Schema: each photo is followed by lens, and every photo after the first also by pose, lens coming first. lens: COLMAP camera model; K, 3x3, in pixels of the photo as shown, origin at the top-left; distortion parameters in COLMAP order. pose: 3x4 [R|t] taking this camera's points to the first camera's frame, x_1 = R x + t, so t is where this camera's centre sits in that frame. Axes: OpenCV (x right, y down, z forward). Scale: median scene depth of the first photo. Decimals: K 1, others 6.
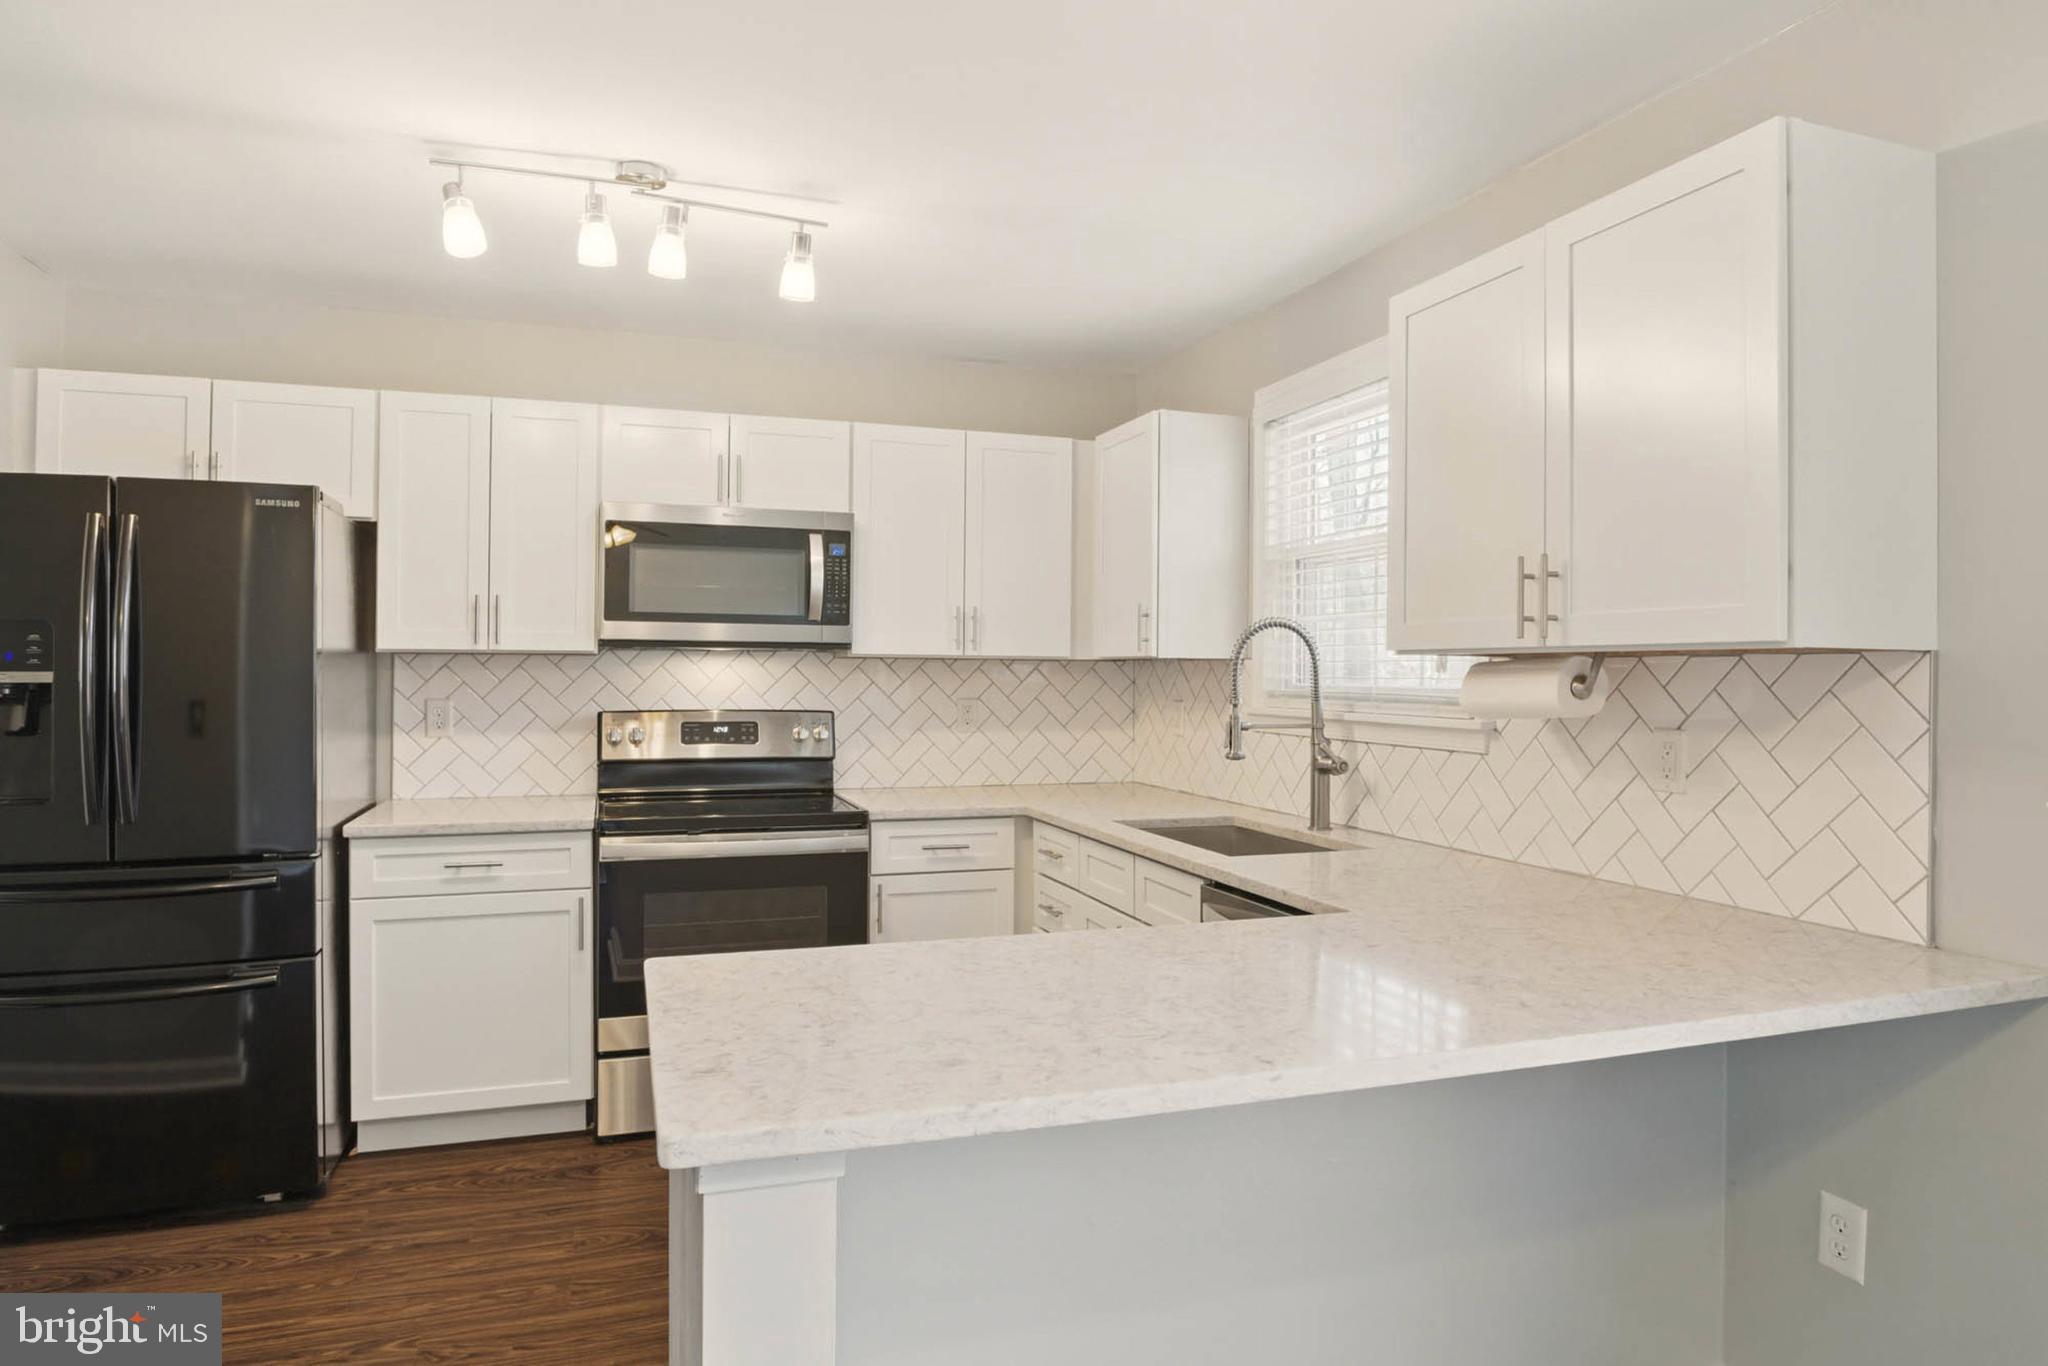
lens RADIAL K [[1152.1, 0, 1010.2], [0, 1152.1, 667.0], [0, 0, 1]] dist [-0.029918, 0.001439]
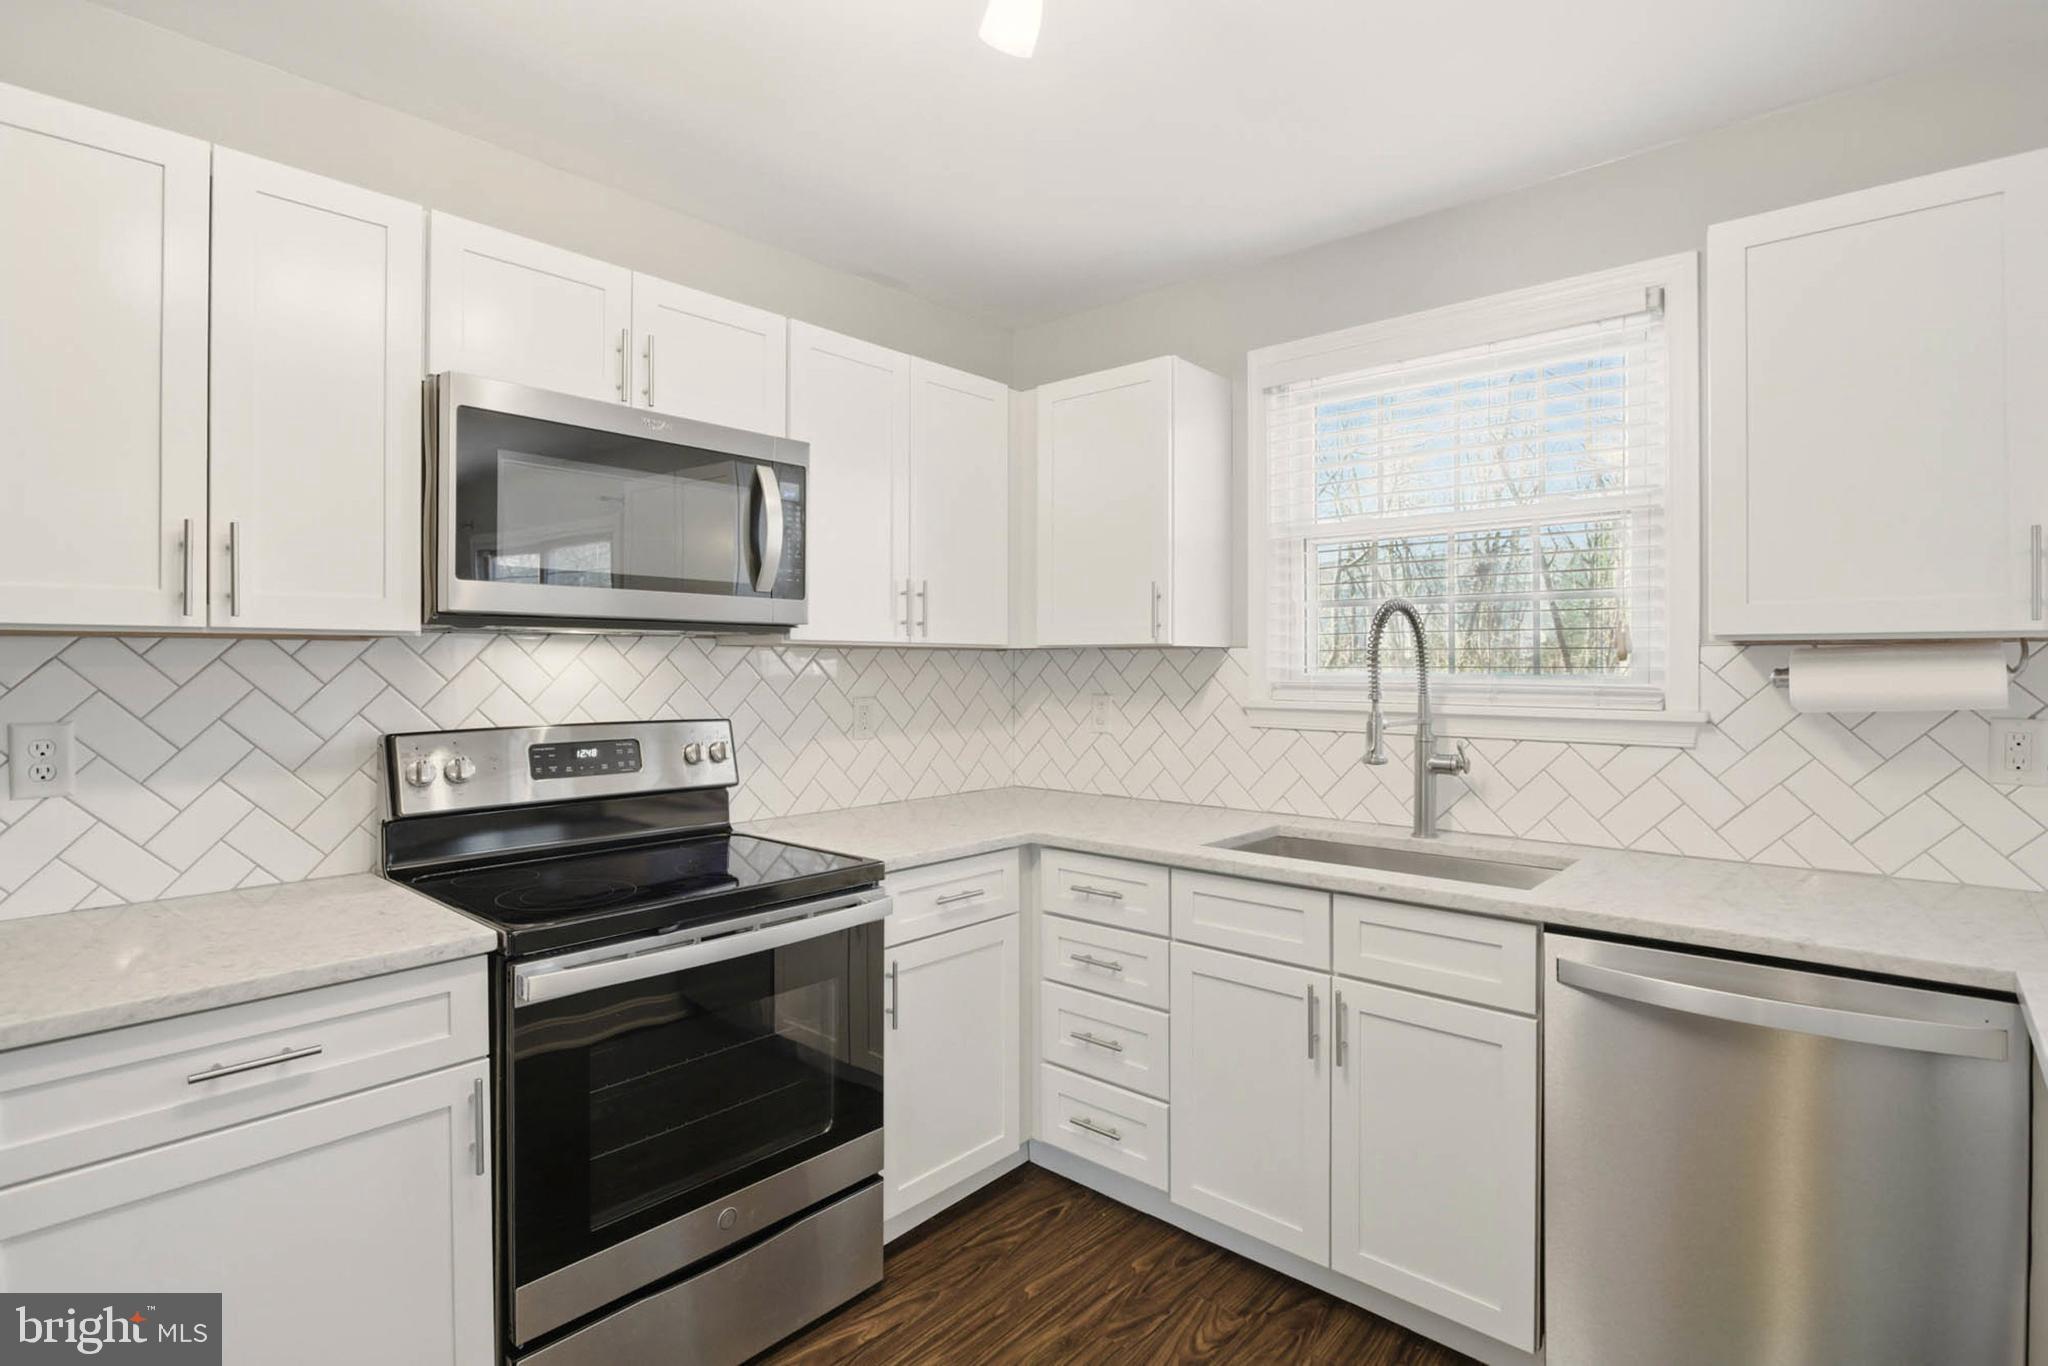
lens RADIAL K [[996.2, 0, 1004.2], [0, 996.2, 663.0], [0, 0, 1]] dist [-0.014118, 0.000734]
pose [[0.872931, -0.005379, 0.487813, -0.354471], [0.002700, 0.999977, 0.006195, -0.000318], [-0.487836, -0.004091, 0.872926, 0.427994]]
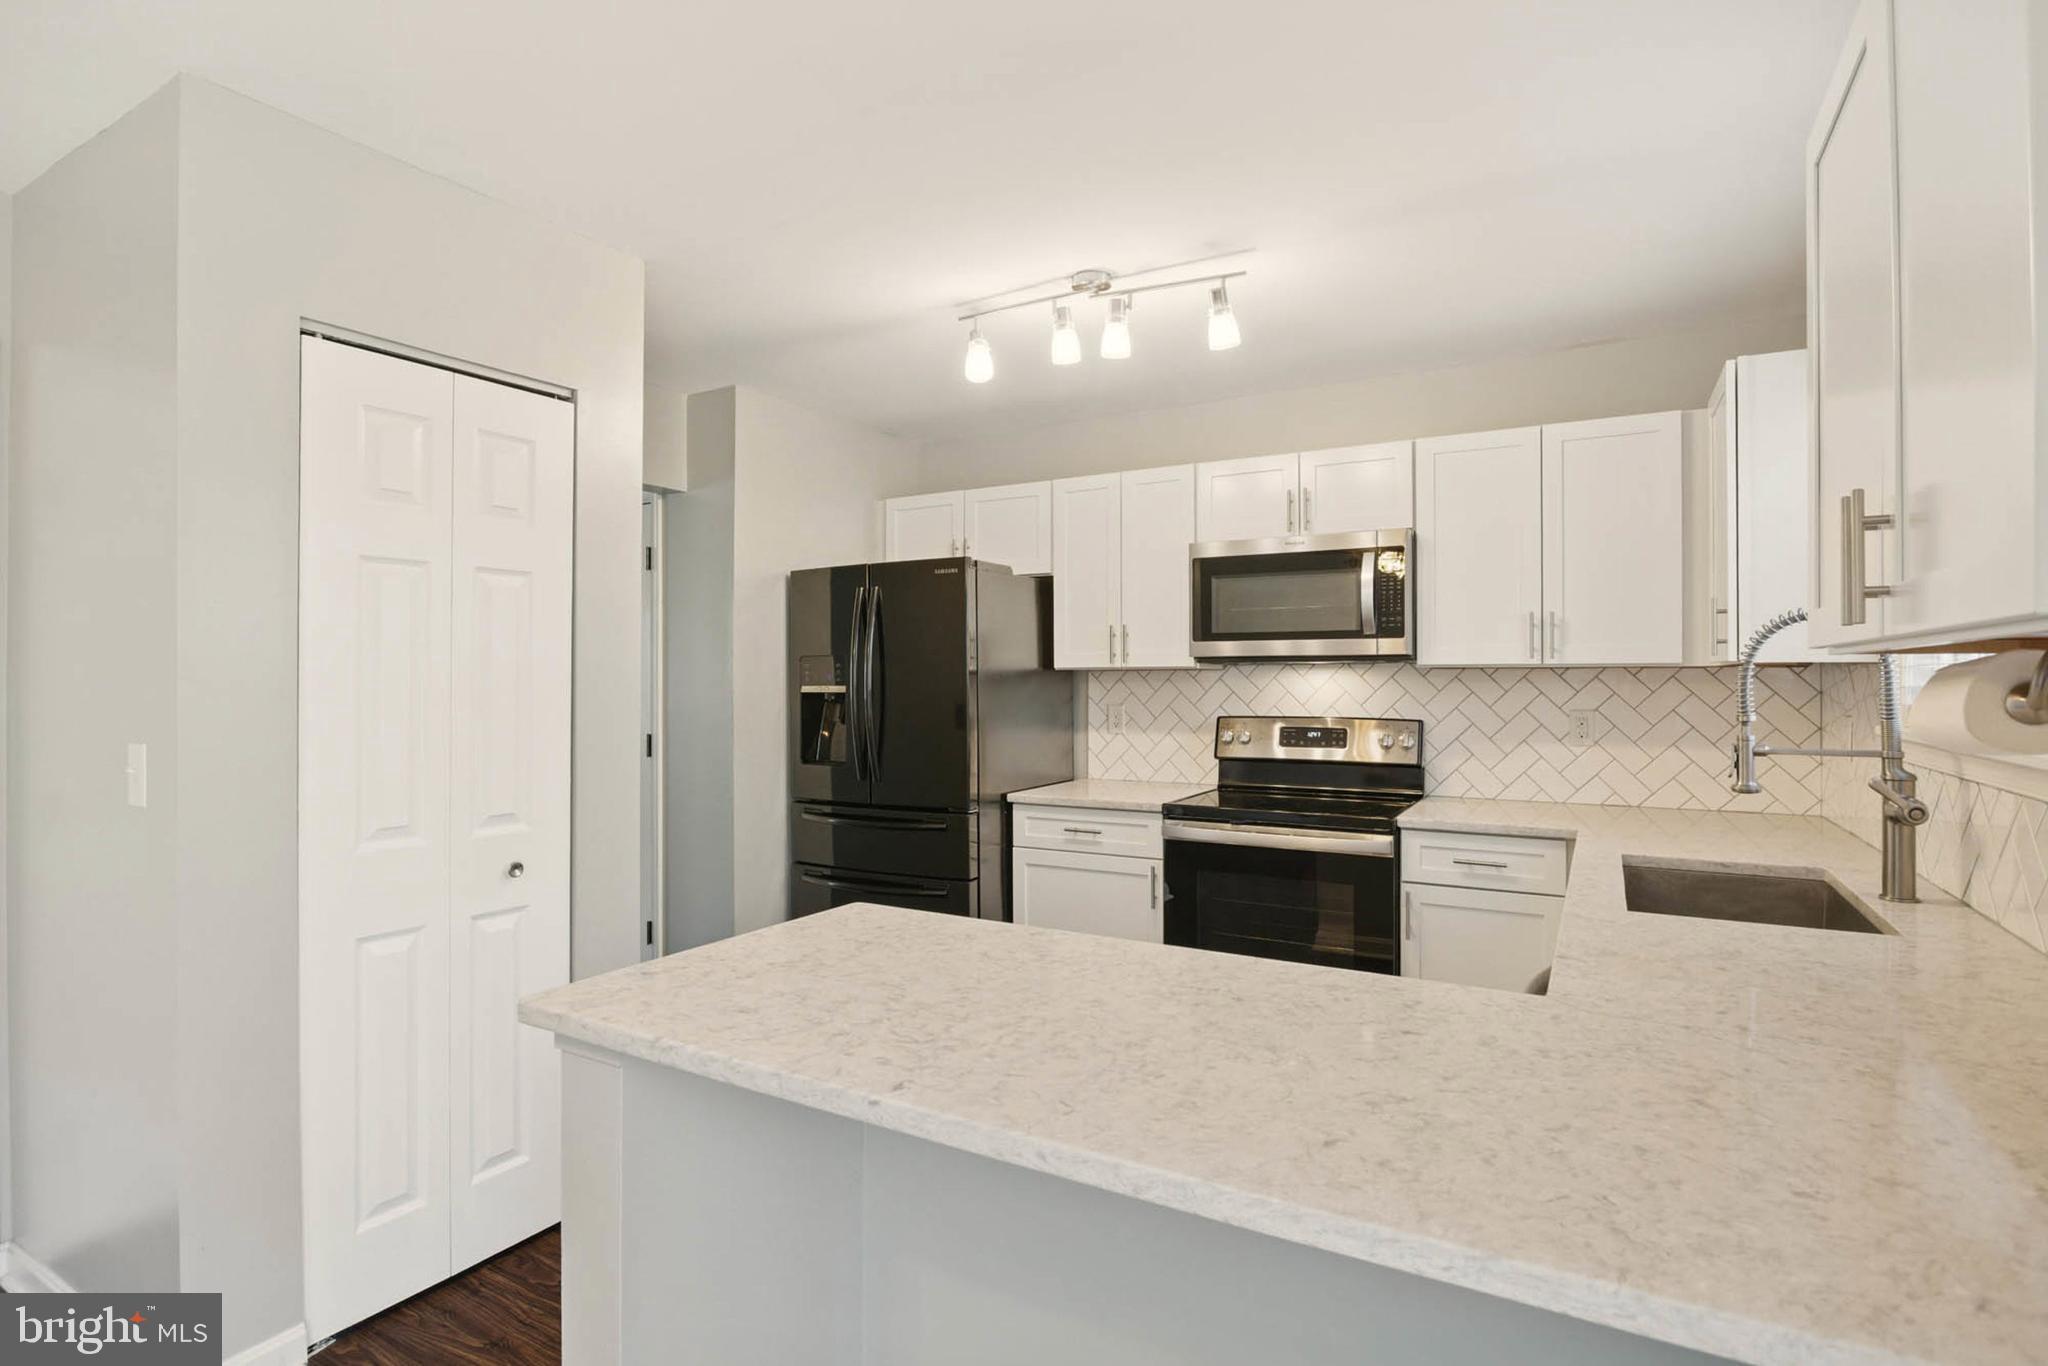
lens RADIAL K [[996.2, 0, 1078.7], [0, 996.2, 670.8], [0, 0, 1]] dist [-0.014118, 0.000734]
pose [[0.687327, -0.014300, -0.726207, 0.326489], [0.008632, 0.999896, -0.011519, 0.001763], [0.726297, 0.001649, 0.687379, 0.186163]]
